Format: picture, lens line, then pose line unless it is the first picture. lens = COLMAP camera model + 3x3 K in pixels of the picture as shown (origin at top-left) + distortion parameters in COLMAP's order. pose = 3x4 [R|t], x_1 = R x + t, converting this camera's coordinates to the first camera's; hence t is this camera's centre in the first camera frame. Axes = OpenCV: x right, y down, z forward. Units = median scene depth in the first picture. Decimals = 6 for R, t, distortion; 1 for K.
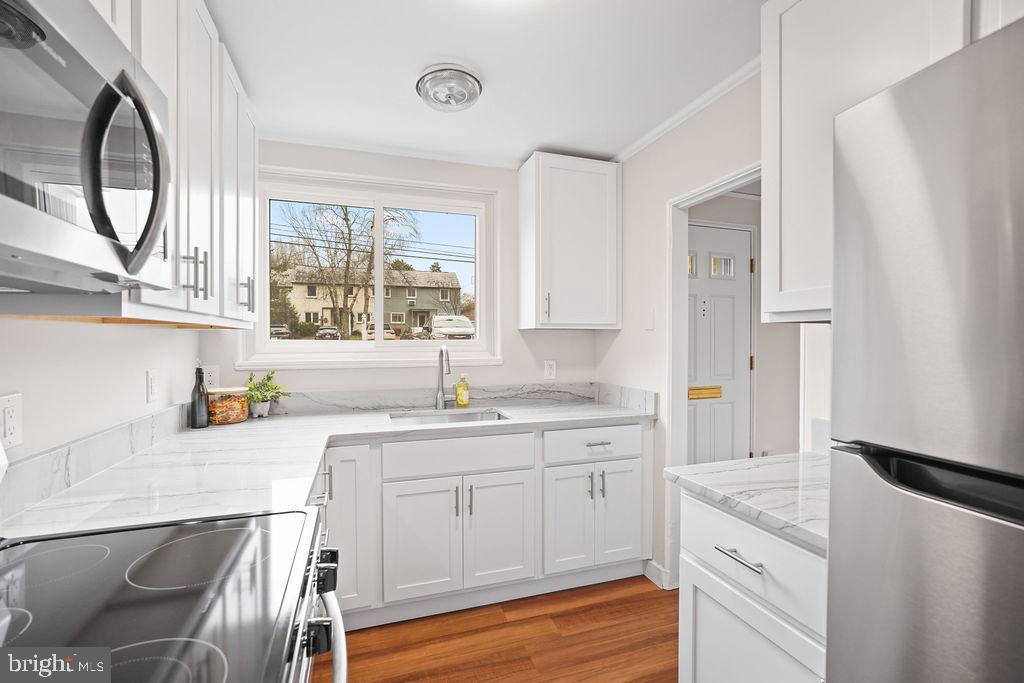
lens RADIAL K [[452.8, 0, 506.3], [0, 452.8, 340.5], [0, 0, 1]] dist [-0.017393, 0.007617]
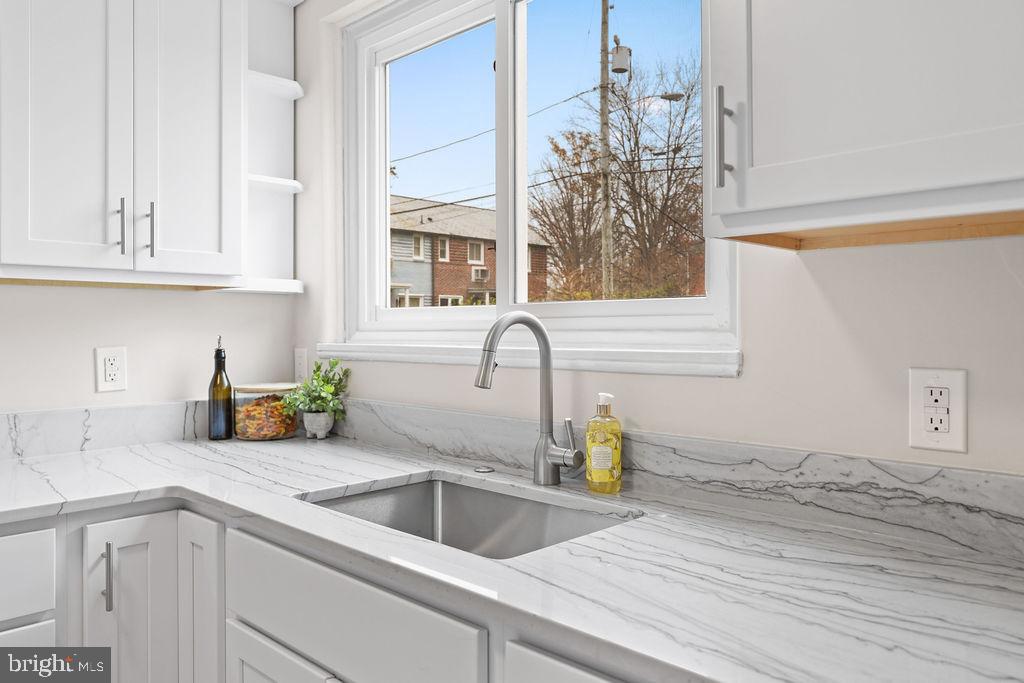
lens RADIAL K [[751.2, 0, 506.8], [0, 751.2, 324.8], [0, 0, 1]] dist [-0.004948, 0.009483]
pose [[0.454345, -0.004300, -0.890815, 0.488553], [0.001917, 0.999991, -0.003849, 0.029322], [0.890824, 0.000042, 0.454349, 0.864618]]
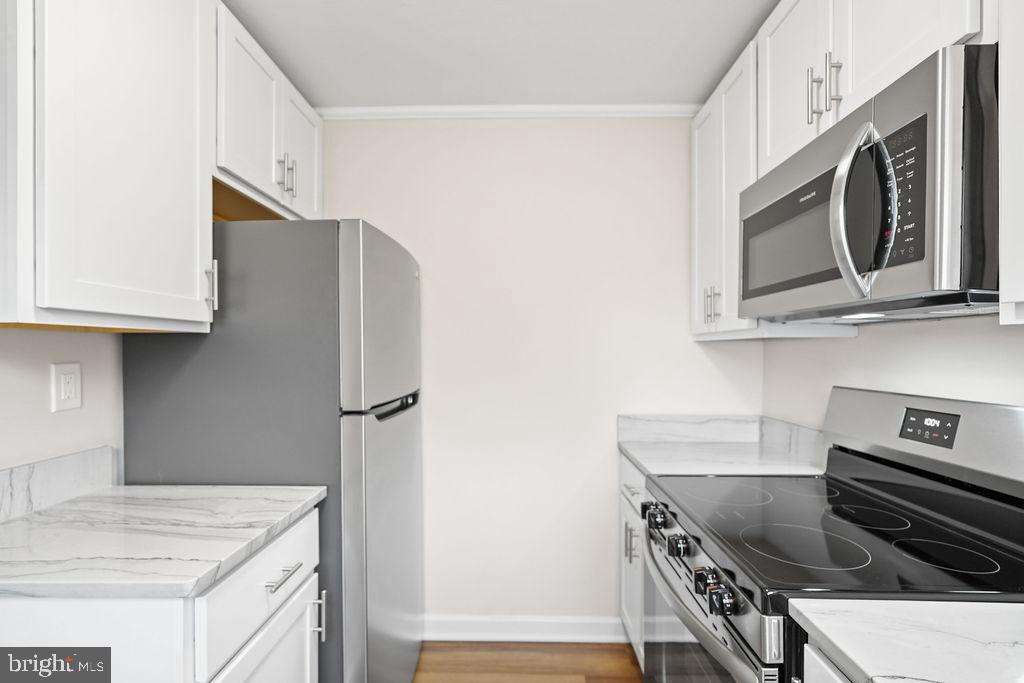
lens RADIAL K [[489.3, 0, 508.5], [0, 489.3, 348.3], [0, 0, 1]] dist [0.005123, 0.000761]
pose [[-0.940816, -0.000776, 0.338917, -0.153801], [-0.001048, 0.999999, -0.000620, -0.006047], [-0.338916, -0.000938, -0.940816, 0.941522]]
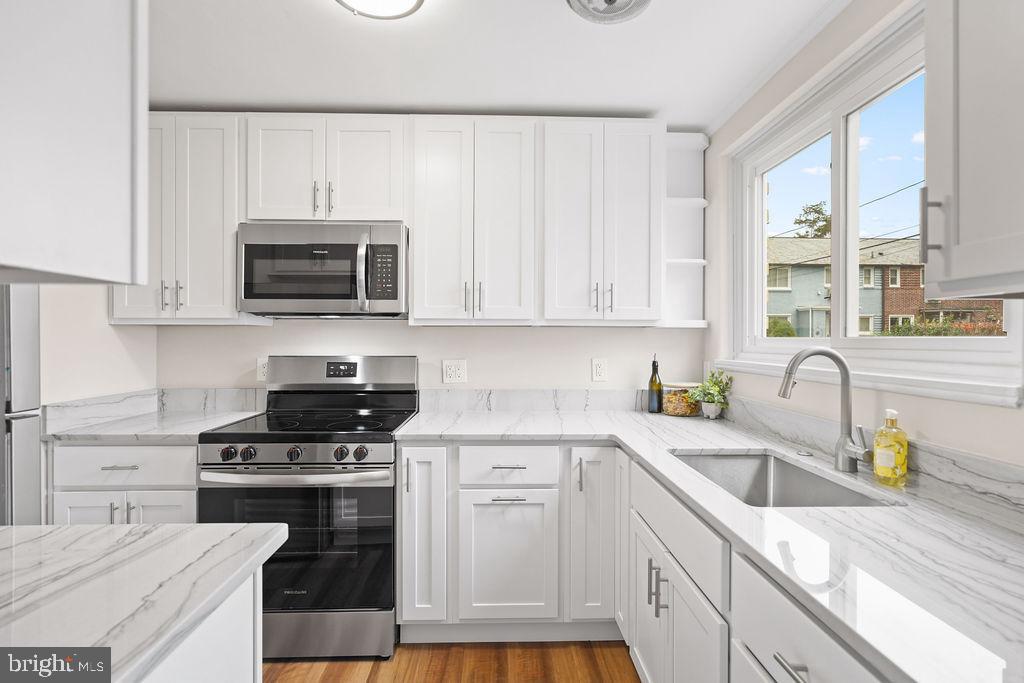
lens RADIAL K [[489.3, 0, 514.0], [0, 489.3, 340.5], [0, 0, 1]] dist [0.005123, 0.000761]
pose [[-0.279653, 0.002623, -0.960098, 0.620762], [-0.004956, 0.999979, 0.004176, 0.004076], [0.960088, 0.005926, -0.279634, 0.992831]]
